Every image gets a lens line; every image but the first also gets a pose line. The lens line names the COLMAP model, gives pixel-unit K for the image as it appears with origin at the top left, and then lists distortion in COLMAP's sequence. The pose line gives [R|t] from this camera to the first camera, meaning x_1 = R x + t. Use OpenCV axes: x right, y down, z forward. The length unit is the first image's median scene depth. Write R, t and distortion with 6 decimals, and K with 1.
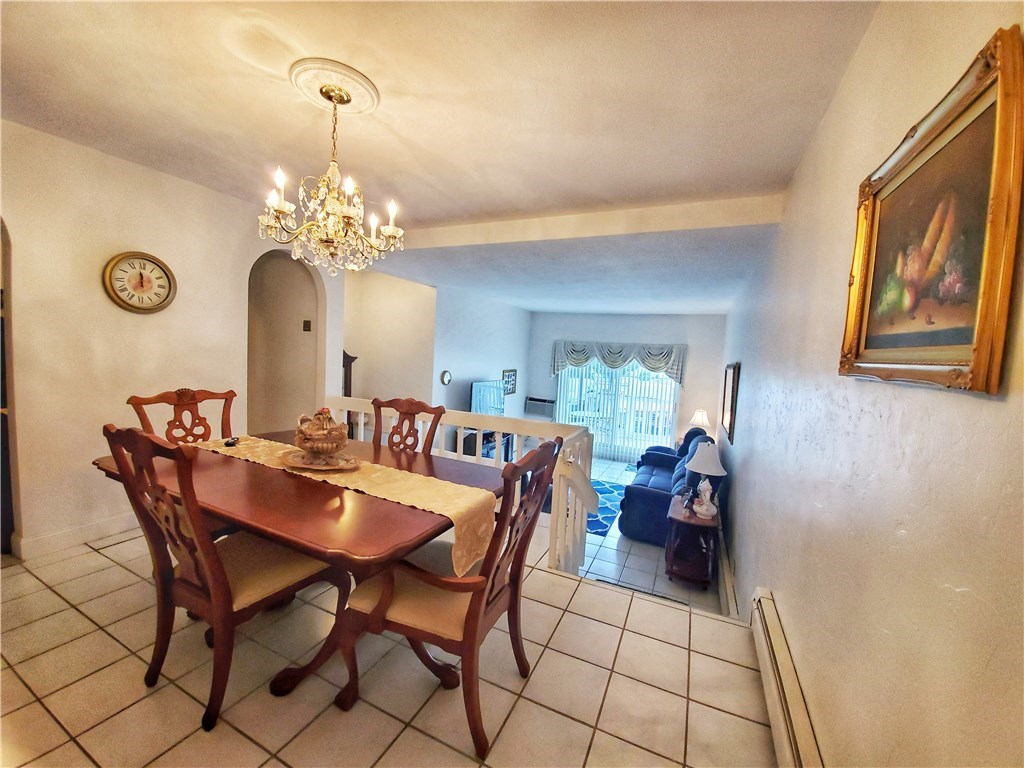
lens RADIAL K [[405.2, 0, 518.7], [0, 405.2, 383.4], [0, 0, 1]] dist [0.001086, 0.000153]
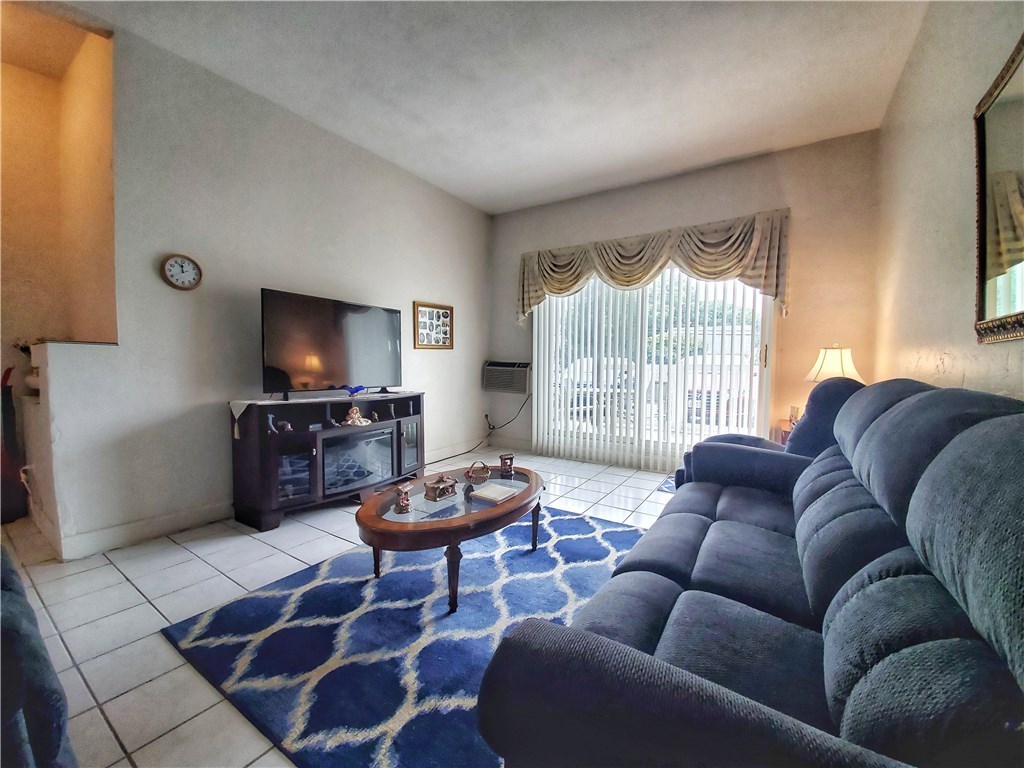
lens RADIAL K [[405.3, 0, 512.0], [0, 405.3, 384.0], [0, 0, 1]] dist [-0.001709, -0.000209]
pose [[0.986787, -0.038876, -0.157292, 0.193732], [0.034962, 0.999008, -0.027572, 0.109768], [0.158208, 0.021709, 0.987167, 0.563673]]
